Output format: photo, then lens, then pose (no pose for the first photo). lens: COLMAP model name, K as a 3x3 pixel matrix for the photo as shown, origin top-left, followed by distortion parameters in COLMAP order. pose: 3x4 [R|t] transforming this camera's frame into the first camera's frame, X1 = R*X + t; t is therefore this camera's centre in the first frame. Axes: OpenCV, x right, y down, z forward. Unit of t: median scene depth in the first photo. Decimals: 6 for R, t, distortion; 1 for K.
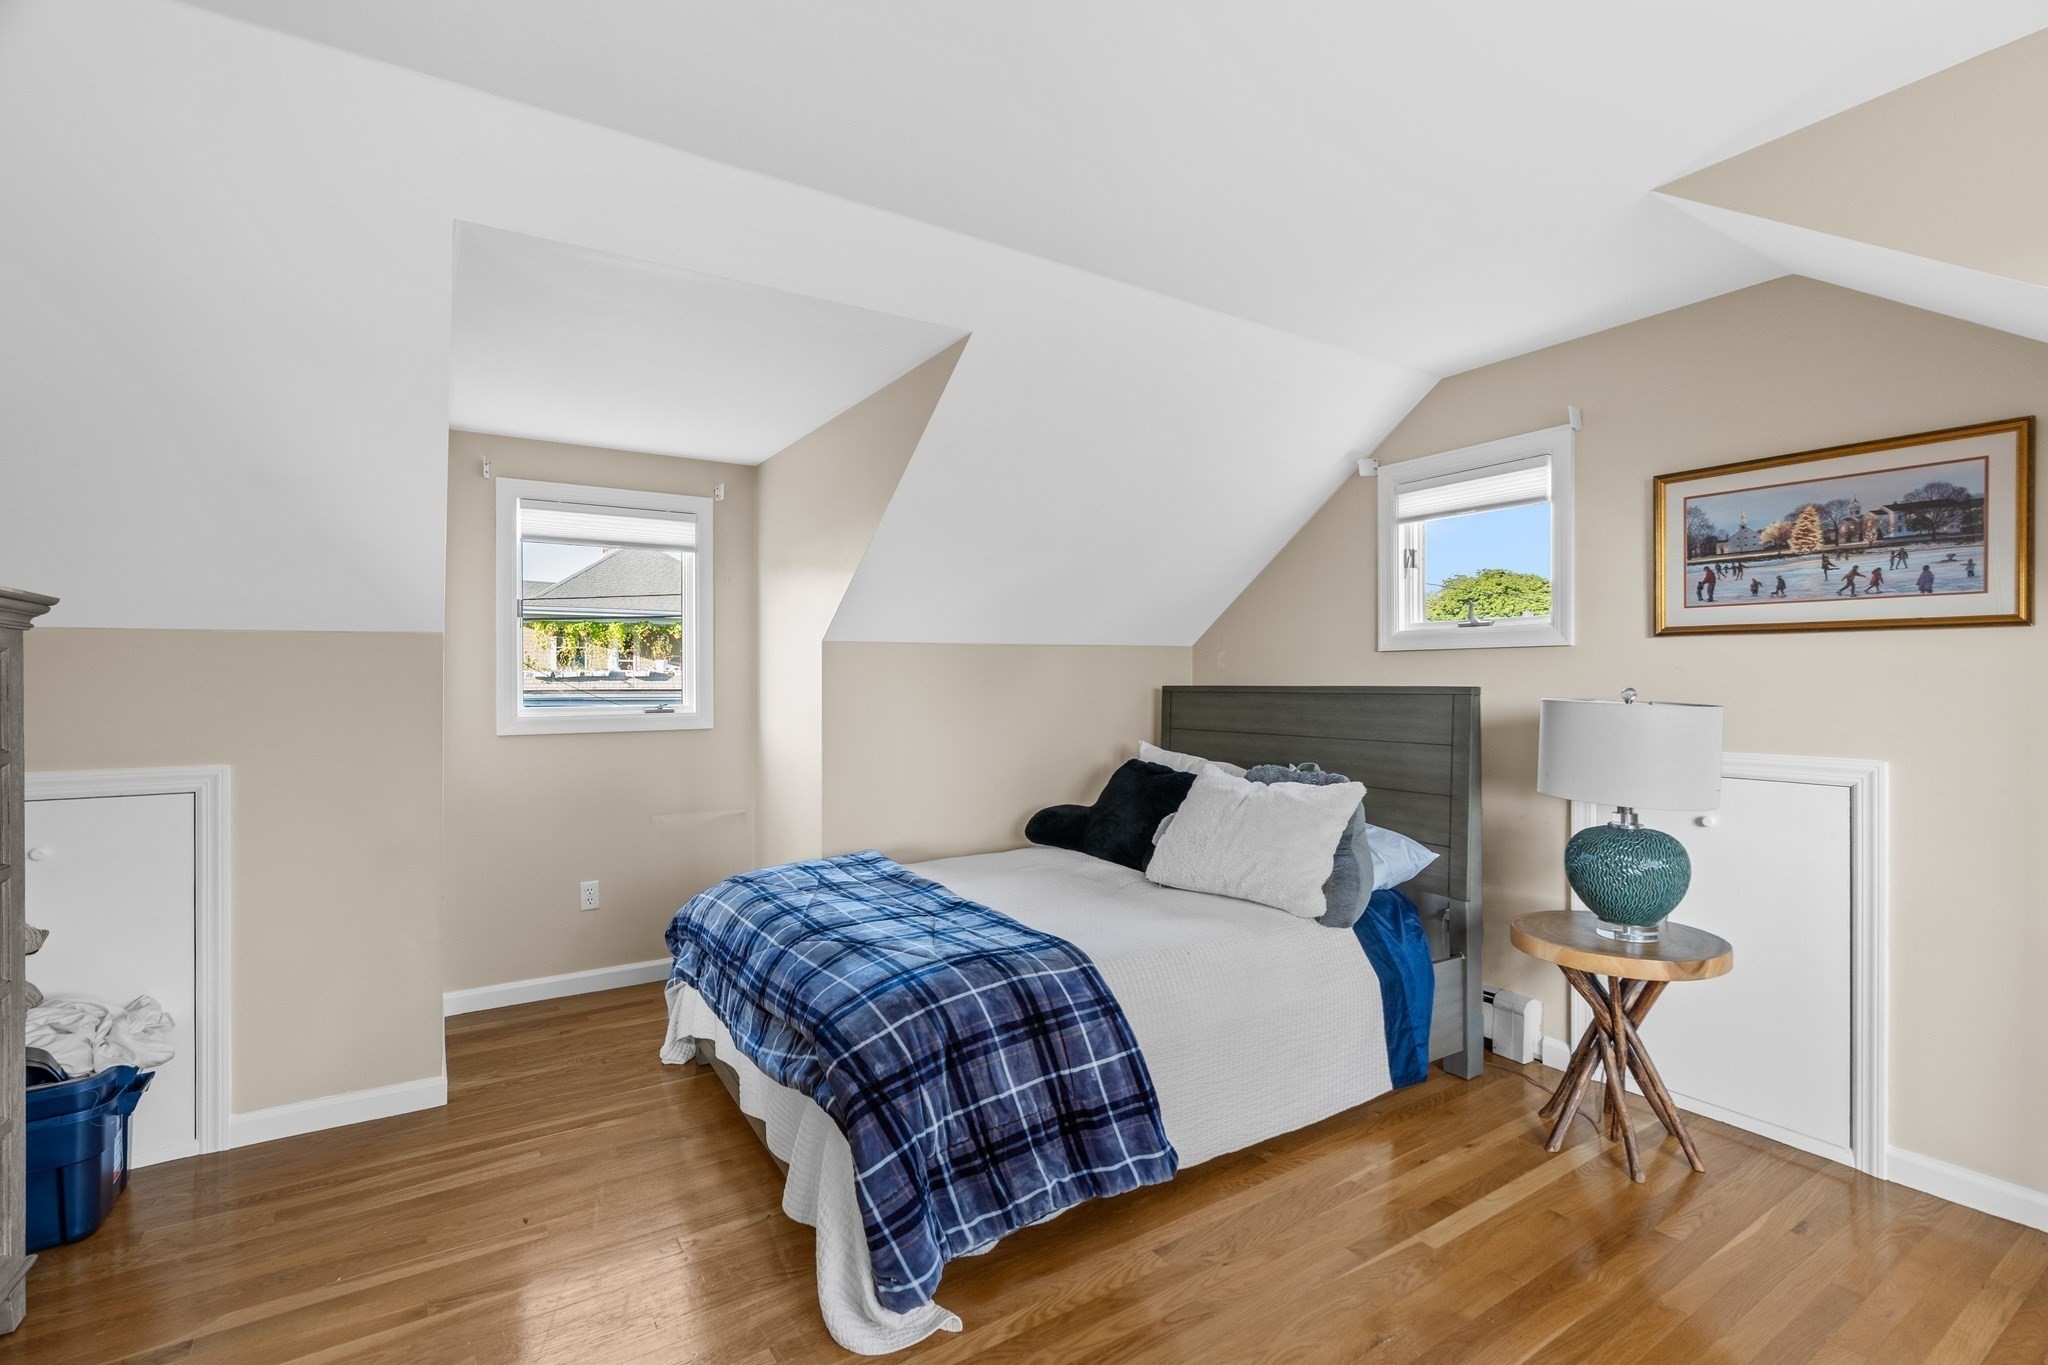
lens RADIAL K [[930.7, 0, 1012.8], [0, 930.7, 681.2], [0, 0, 1]] dist [-0.000499, -0.000303]
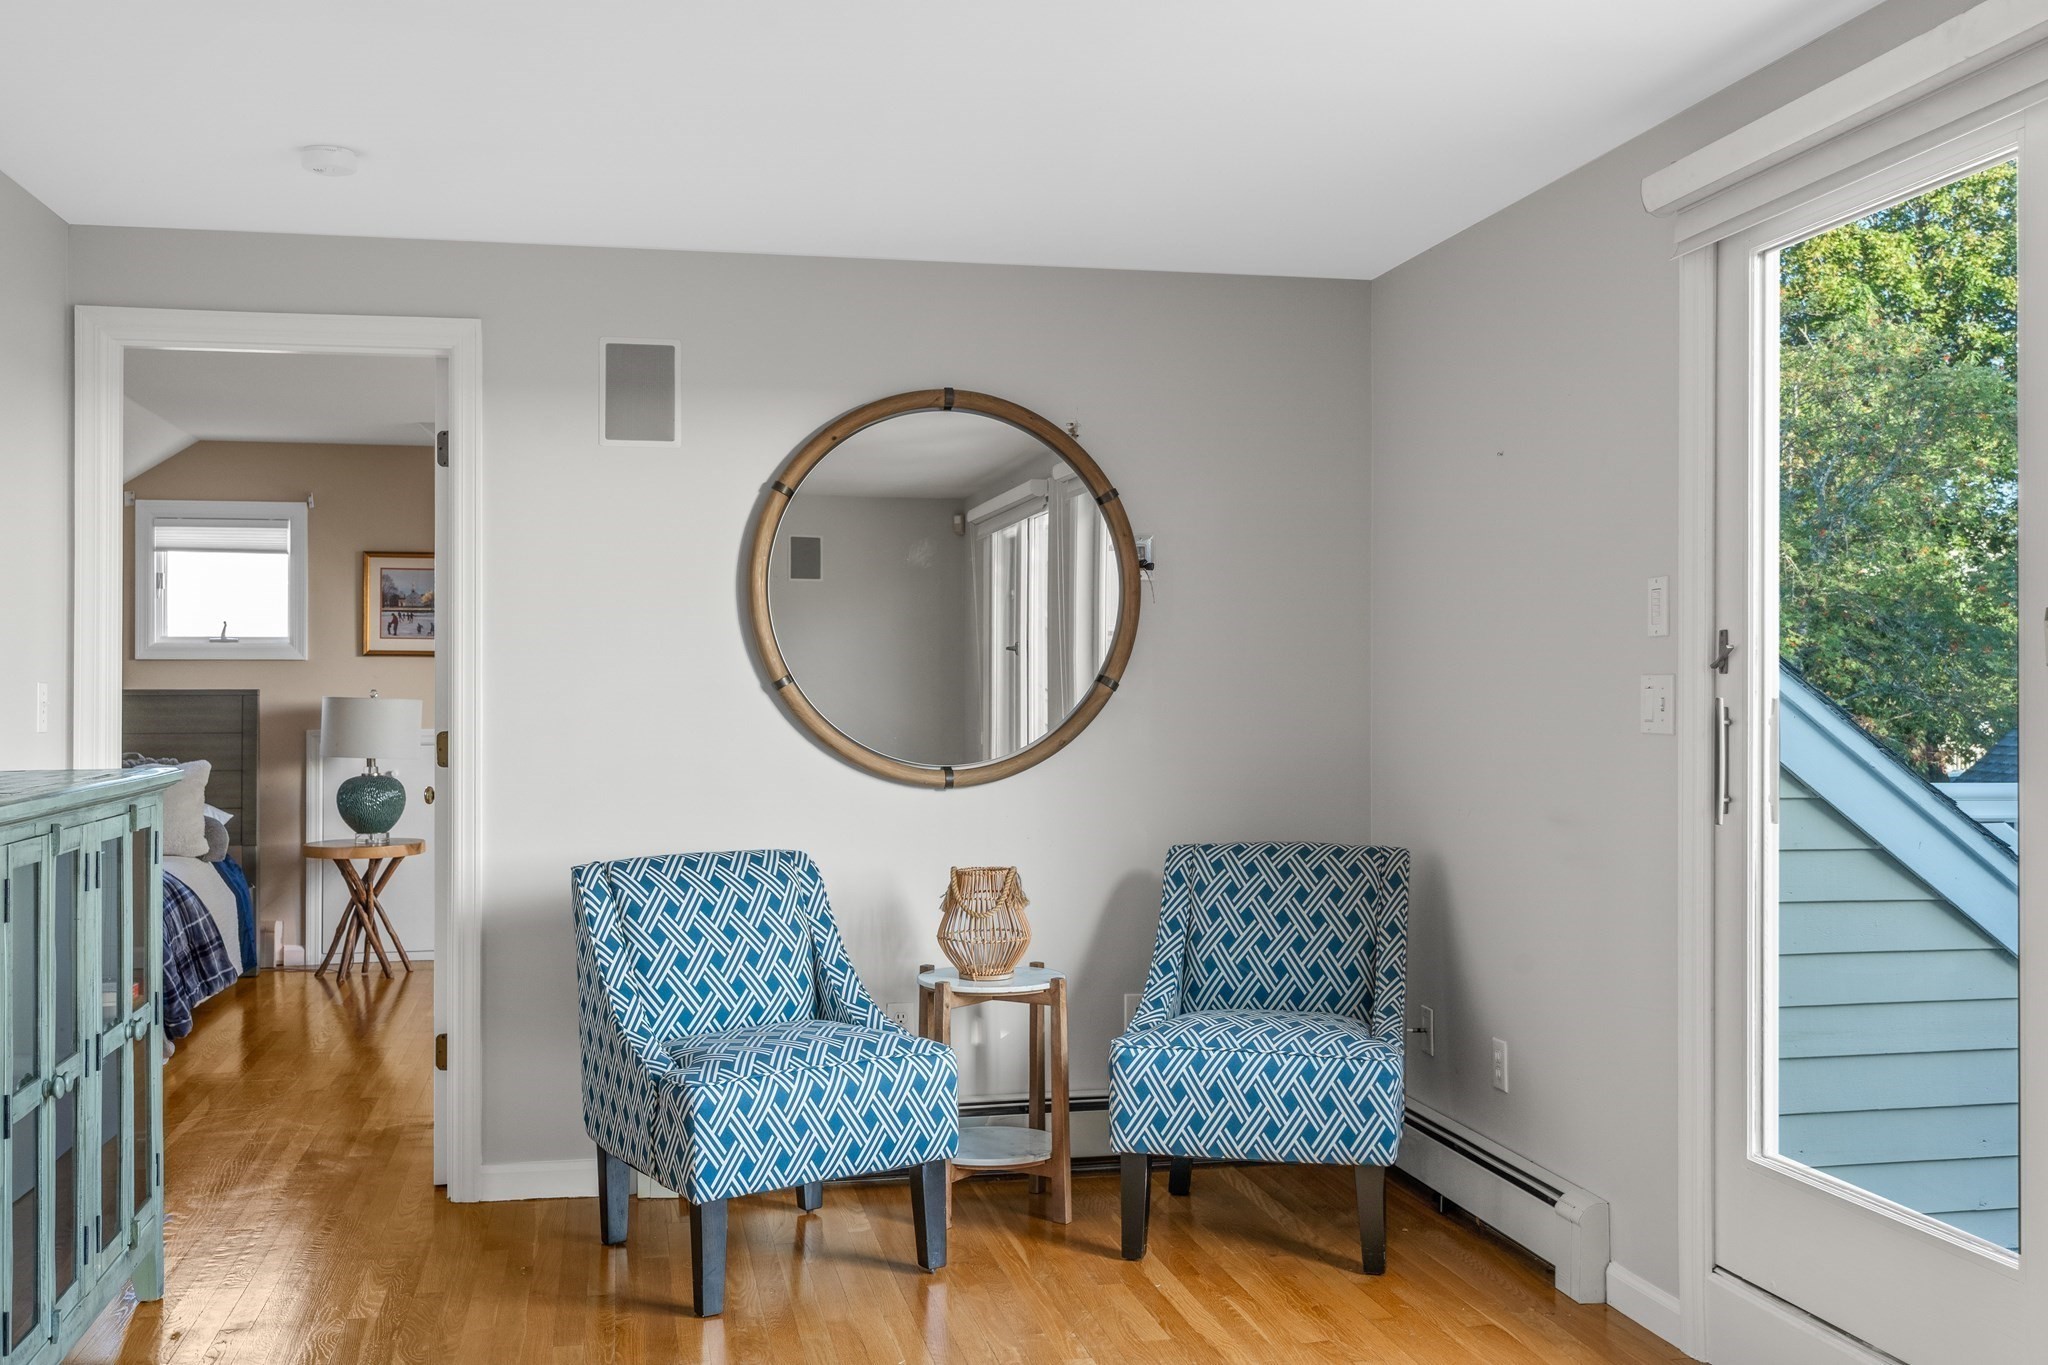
lens RADIAL K [[1994.2, 0, 1021.9], [0, 1994.2, 681.9], [0, 0, 1]] dist [0.007000, 0.000000]
pose [[0.357617, -0.000915, 0.933868, -2.057458], [0.005458, 0.999984, -0.001111, 0.005298], [-0.933852, 0.005495, 0.357617, -1.230023]]
